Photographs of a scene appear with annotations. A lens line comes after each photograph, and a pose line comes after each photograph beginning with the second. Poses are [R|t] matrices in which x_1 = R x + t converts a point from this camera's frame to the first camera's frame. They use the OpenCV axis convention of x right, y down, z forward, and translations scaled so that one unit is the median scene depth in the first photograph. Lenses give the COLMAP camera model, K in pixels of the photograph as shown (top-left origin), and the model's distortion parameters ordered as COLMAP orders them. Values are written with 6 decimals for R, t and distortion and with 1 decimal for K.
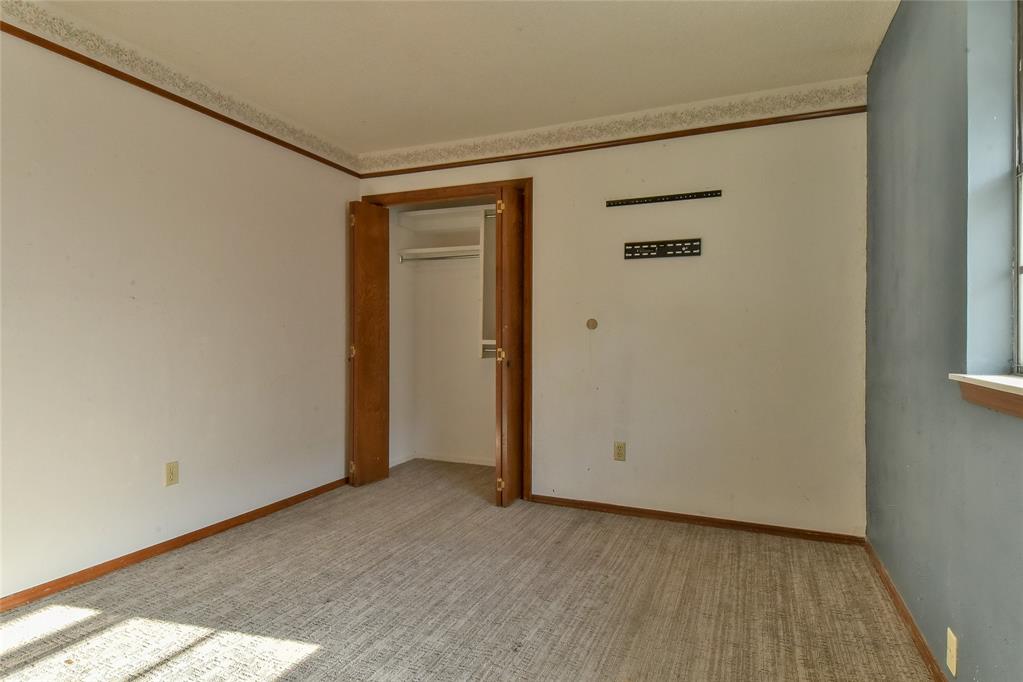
lens RADIAL K [[551.8, 0, 516.1], [0, 551.8, 337.4], [0, 0, 1]] dist [0.055644, -0.047488]
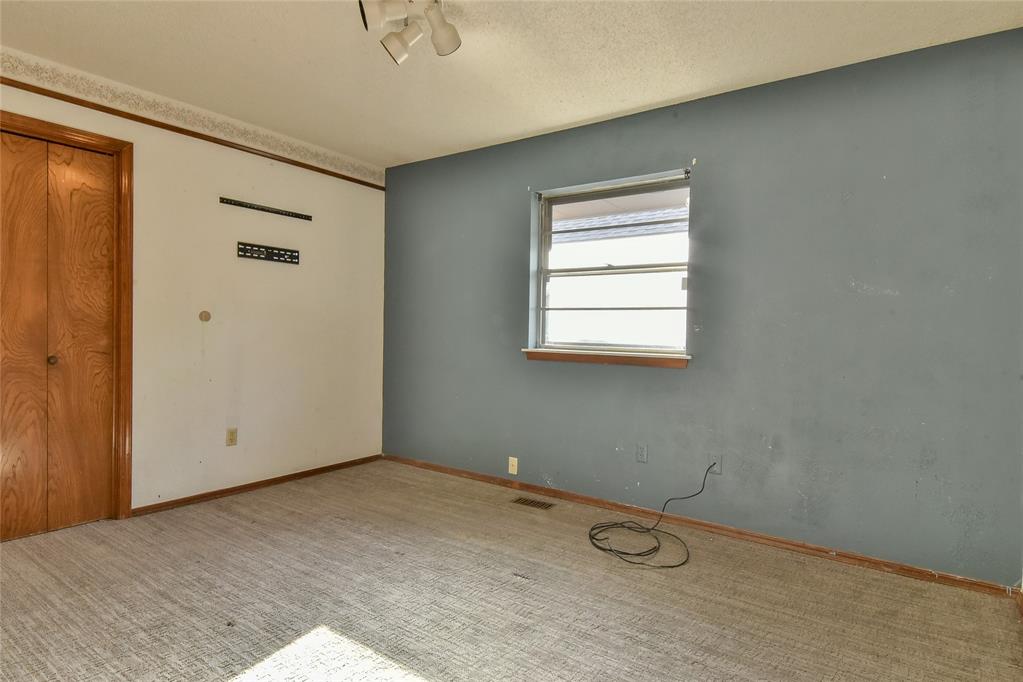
lens RADIAL K [[551.8, 0, 516.1], [0, 551.8, 337.4], [0, 0, 1]] dist [0.055644, -0.047488]
pose [[0.213088, -0.009376, 0.976988, -0.783841], [-0.015045, 0.999804, 0.012876, -0.007534], [-0.976917, -0.017443, 0.212905, 0.254240]]
